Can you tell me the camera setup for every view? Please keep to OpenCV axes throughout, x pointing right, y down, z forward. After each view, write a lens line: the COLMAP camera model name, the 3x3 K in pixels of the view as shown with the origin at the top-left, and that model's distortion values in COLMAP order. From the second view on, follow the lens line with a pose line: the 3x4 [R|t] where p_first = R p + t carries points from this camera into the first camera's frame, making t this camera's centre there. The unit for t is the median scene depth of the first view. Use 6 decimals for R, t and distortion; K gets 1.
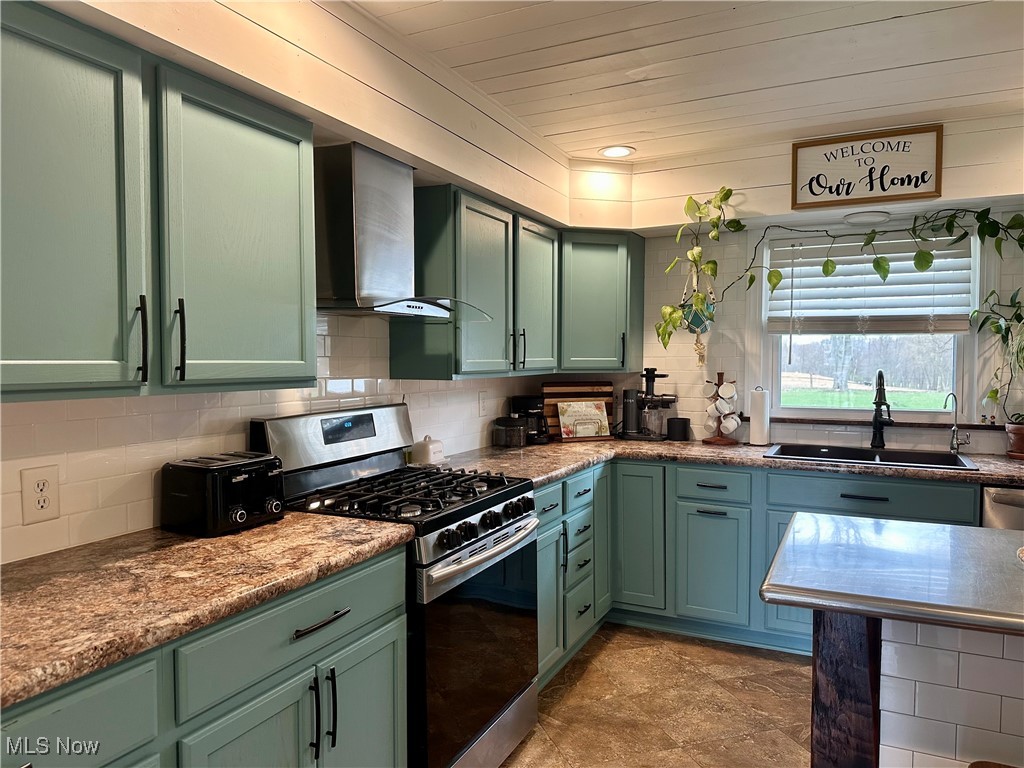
lens RADIAL K [[724.8, 0, 511.1], [0, 724.8, 388.3], [0, 0, 1]] dist [-0.008421, -0.006674]
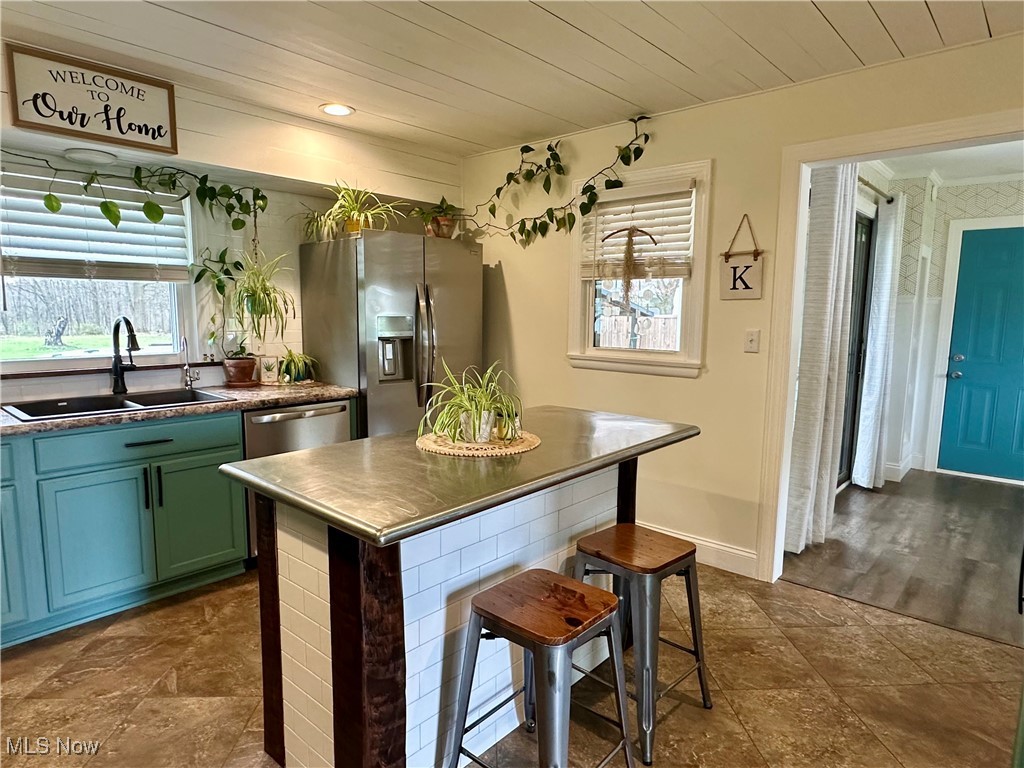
lens RADIAL K [[606.3, 0, 513.5], [0, 606.3, 388.3], [0, 0, 1]] dist [0.005474, 0.000492]
pose [[0.273175, -0.124116, 0.953924, -0.169077], [0.031516, 0.992264, 0.120080, -0.011015], [-0.961448, -0.002739, 0.274973, 0.250105]]
